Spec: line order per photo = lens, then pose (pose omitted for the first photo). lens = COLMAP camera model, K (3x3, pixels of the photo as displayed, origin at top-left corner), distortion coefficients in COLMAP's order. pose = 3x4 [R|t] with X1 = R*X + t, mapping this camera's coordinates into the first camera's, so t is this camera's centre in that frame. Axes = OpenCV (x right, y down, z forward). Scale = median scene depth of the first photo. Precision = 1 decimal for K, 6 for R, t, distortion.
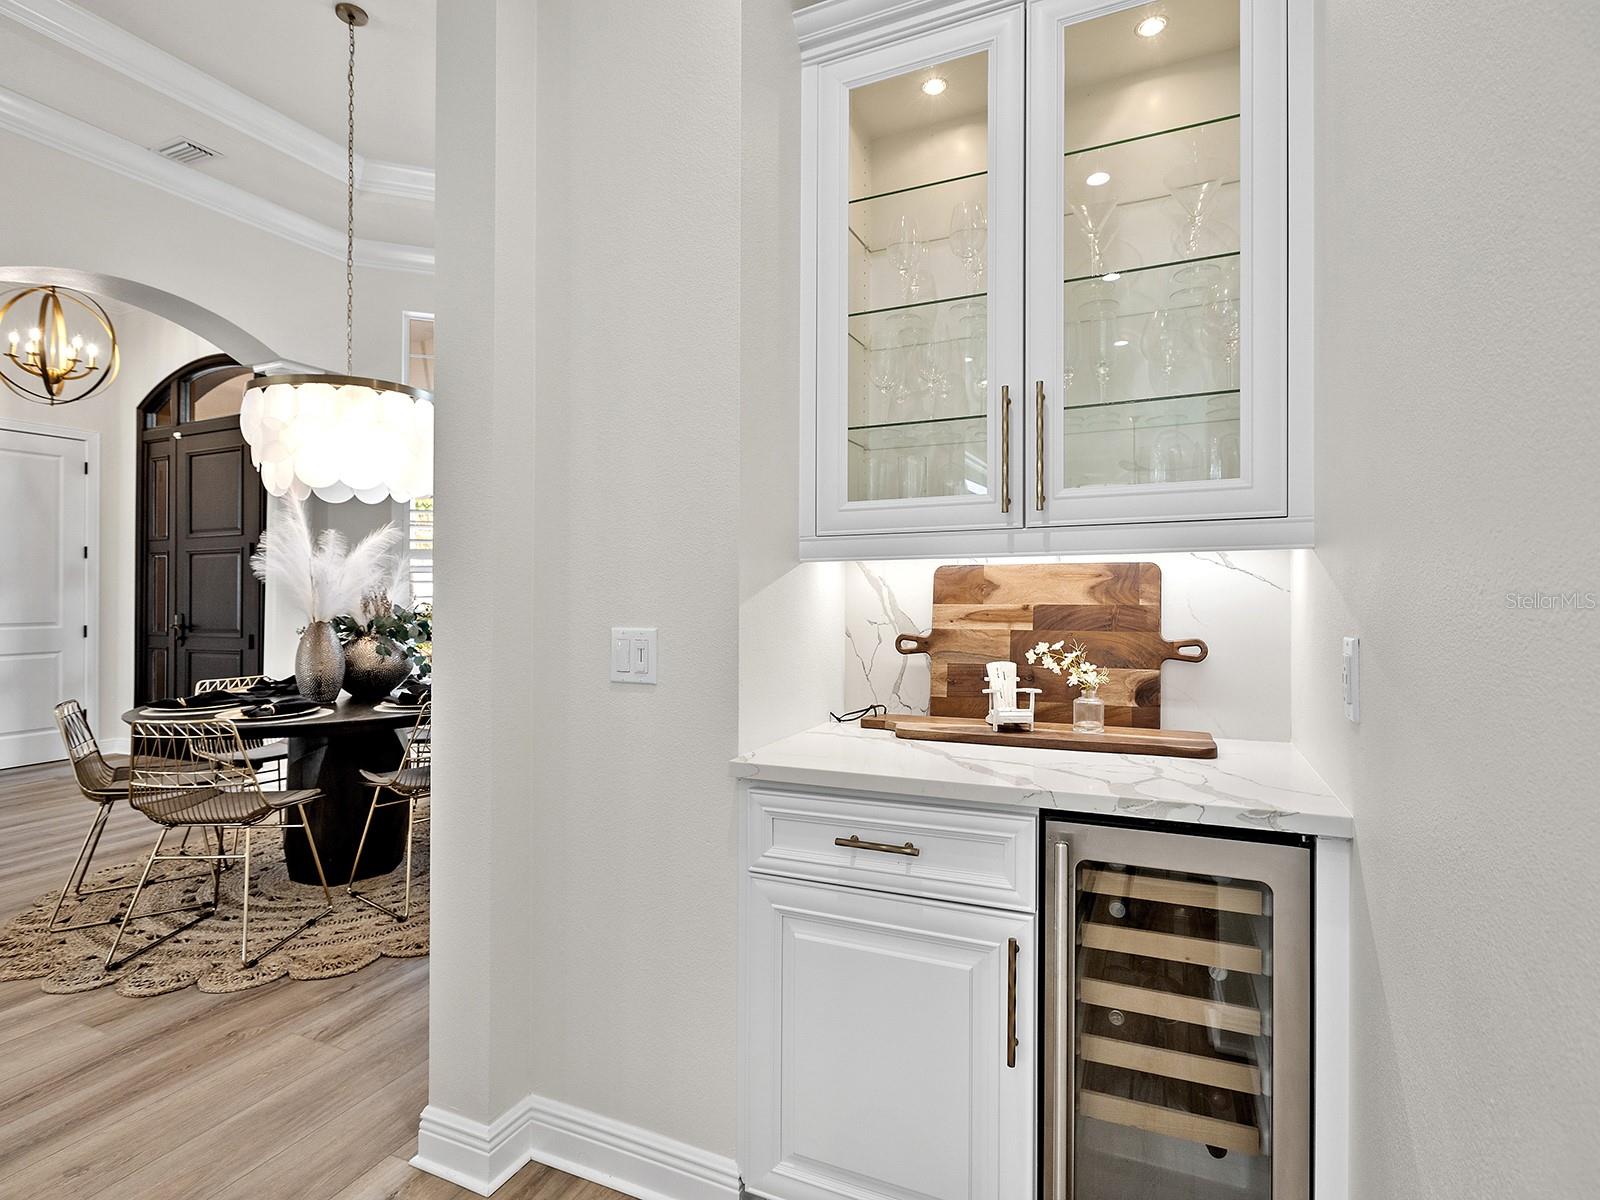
lens RADIAL K [[803.3, 0, 811.6], [0, 803.3, 594.3], [0, 0, 1]] dist [0.009508, 0.000176]
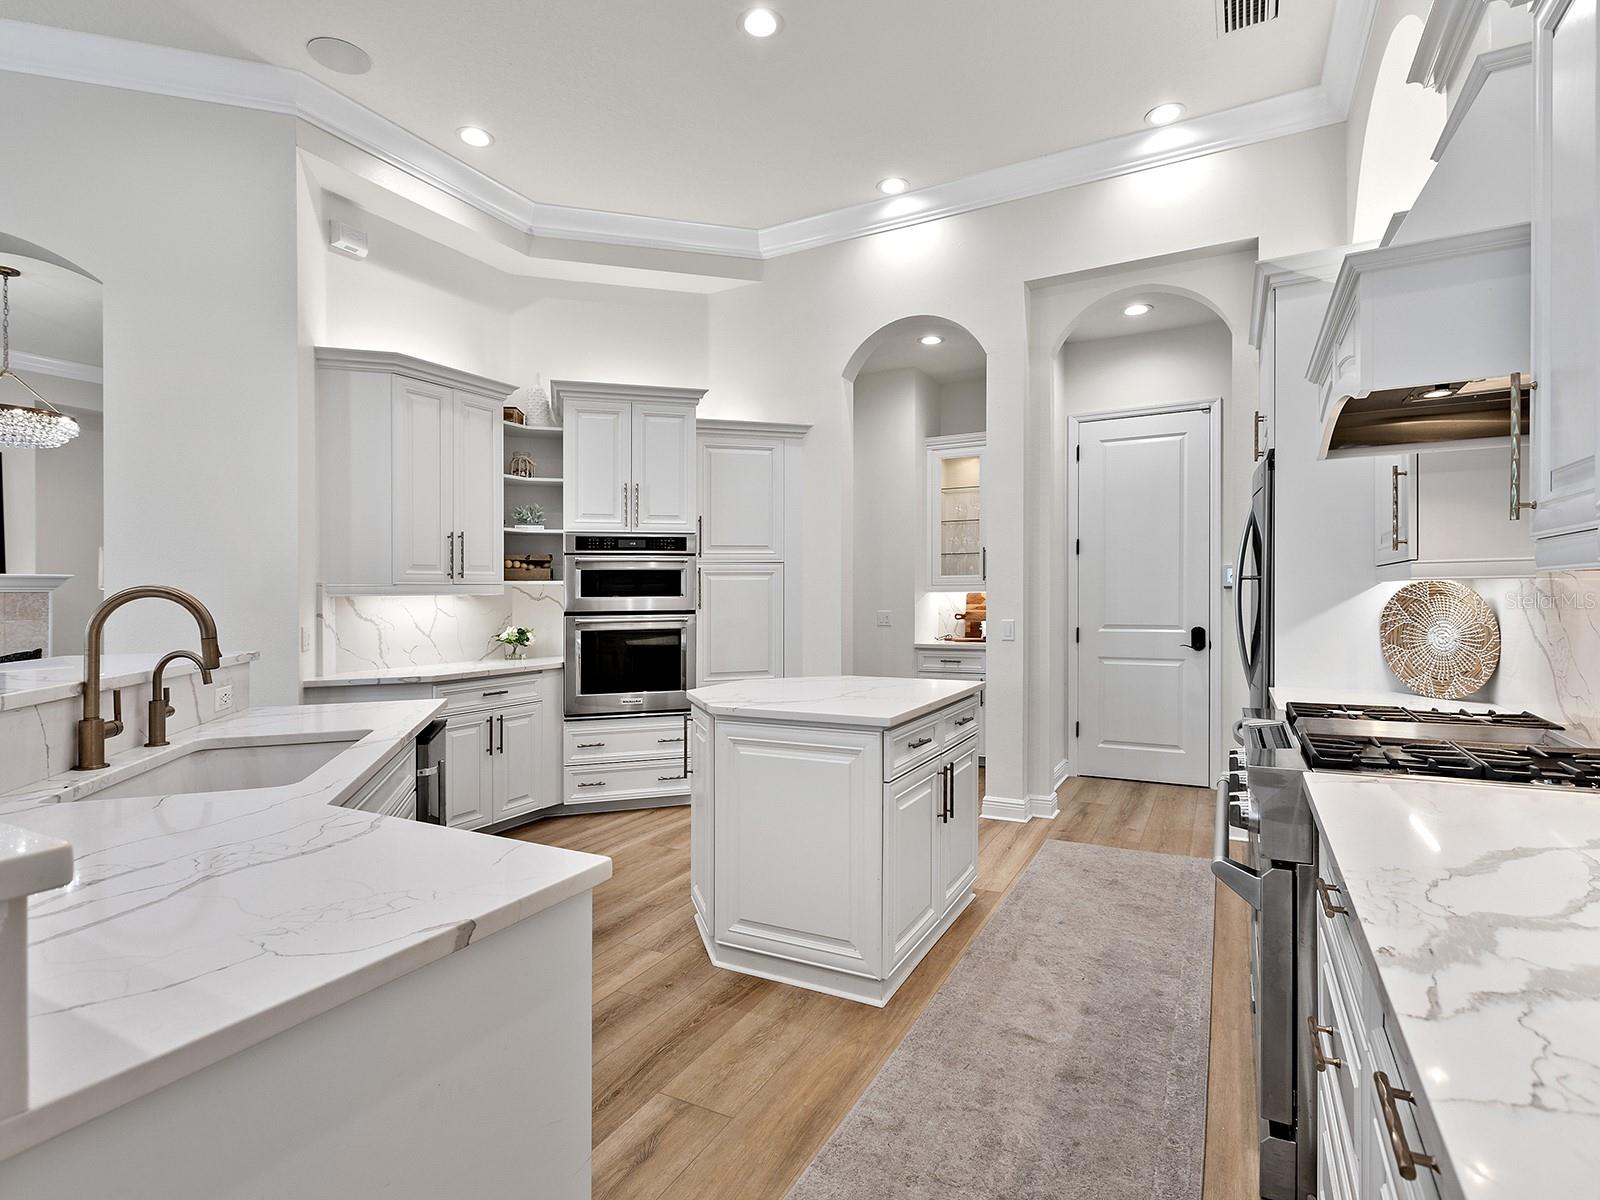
lens RADIAL K [[803.3, 0, 811.0], [0, 803.3, 598.7], [0, 0, 1]] dist [0.009508, 0.000176]
pose [[0.997803, 0.000108, -0.066253, -0.201340], [0.000300, 0.999981, 0.006142, -0.023927], [0.066253, -0.006149, 0.997784, -1.766384]]
